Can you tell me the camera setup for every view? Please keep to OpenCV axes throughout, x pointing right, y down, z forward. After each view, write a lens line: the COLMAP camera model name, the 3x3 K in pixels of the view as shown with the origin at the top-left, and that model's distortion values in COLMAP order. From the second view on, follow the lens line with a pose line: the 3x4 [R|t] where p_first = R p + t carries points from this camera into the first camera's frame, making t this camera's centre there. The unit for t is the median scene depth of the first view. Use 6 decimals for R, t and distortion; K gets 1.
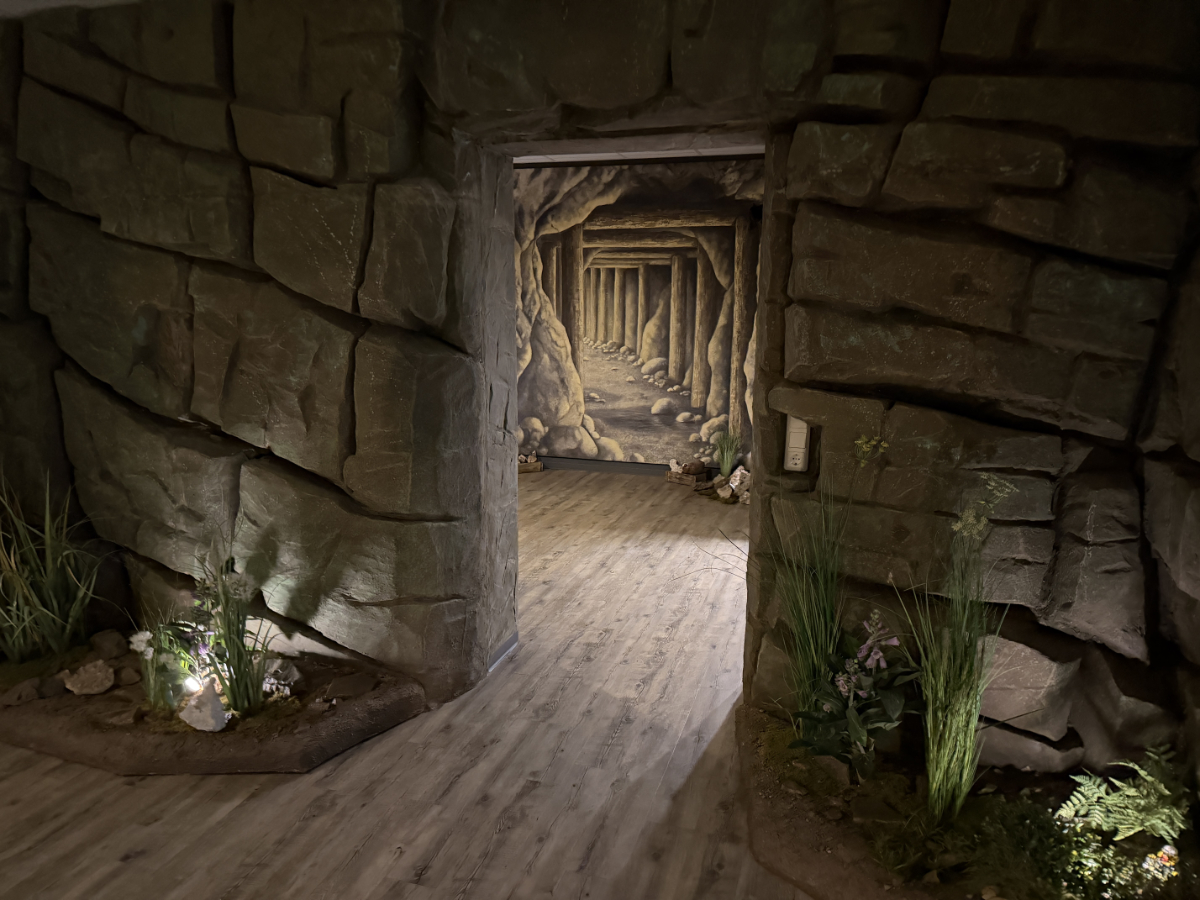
lens RADIAL K [[834.0, 0, 600.0], [0, 834.0, 450.0], [0, 0, 1]] dist [-0.000369, -0.002436]
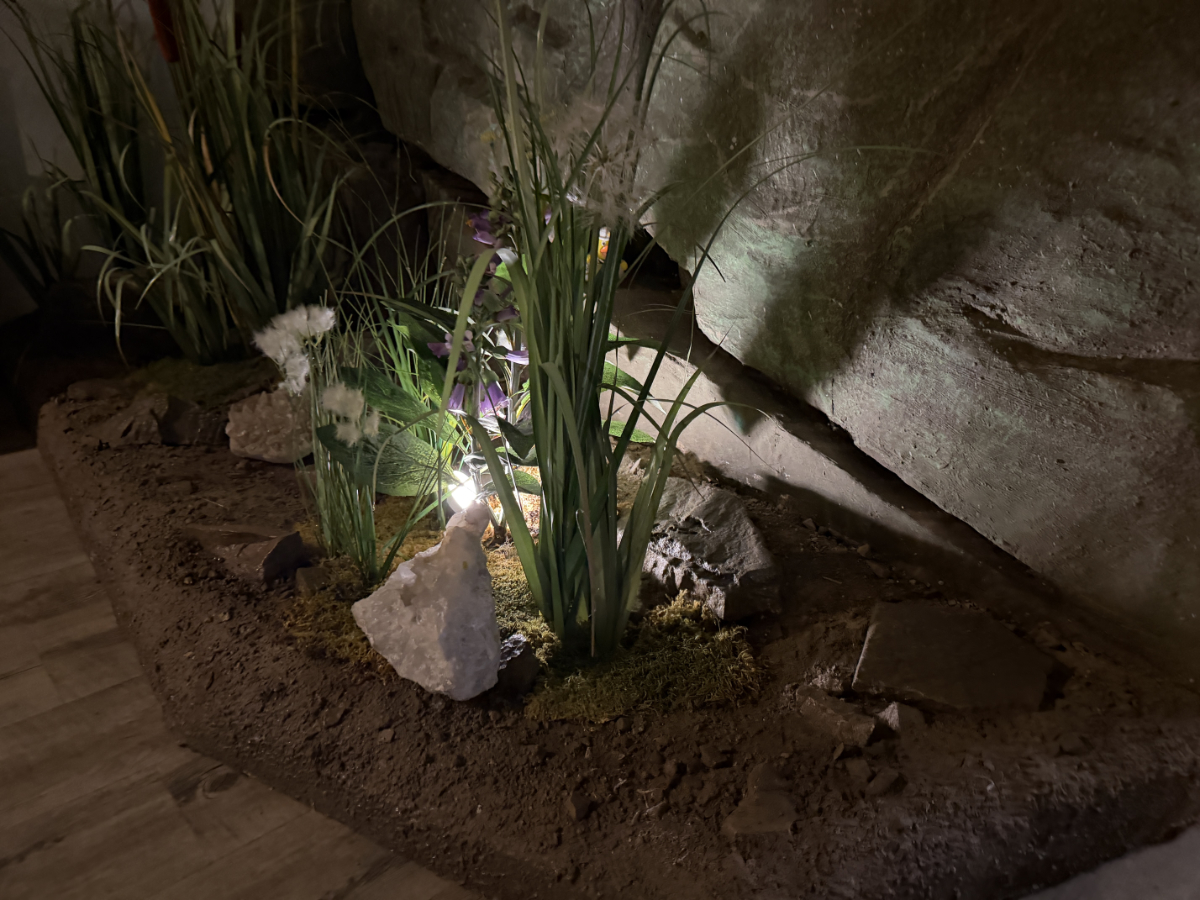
lens RADIAL K [[1014.9, 0, 600.0], [0, 1014.9, 450.0], [0, 0, 1]] dist [-0.002022, 0.006961]
pose [[0.871110, 0.219627, -0.439239, -0.262408], [-0.125199, 0.964187, 0.233812, 0.157625], [0.474860, -0.148684, 0.867411, 0.670280]]
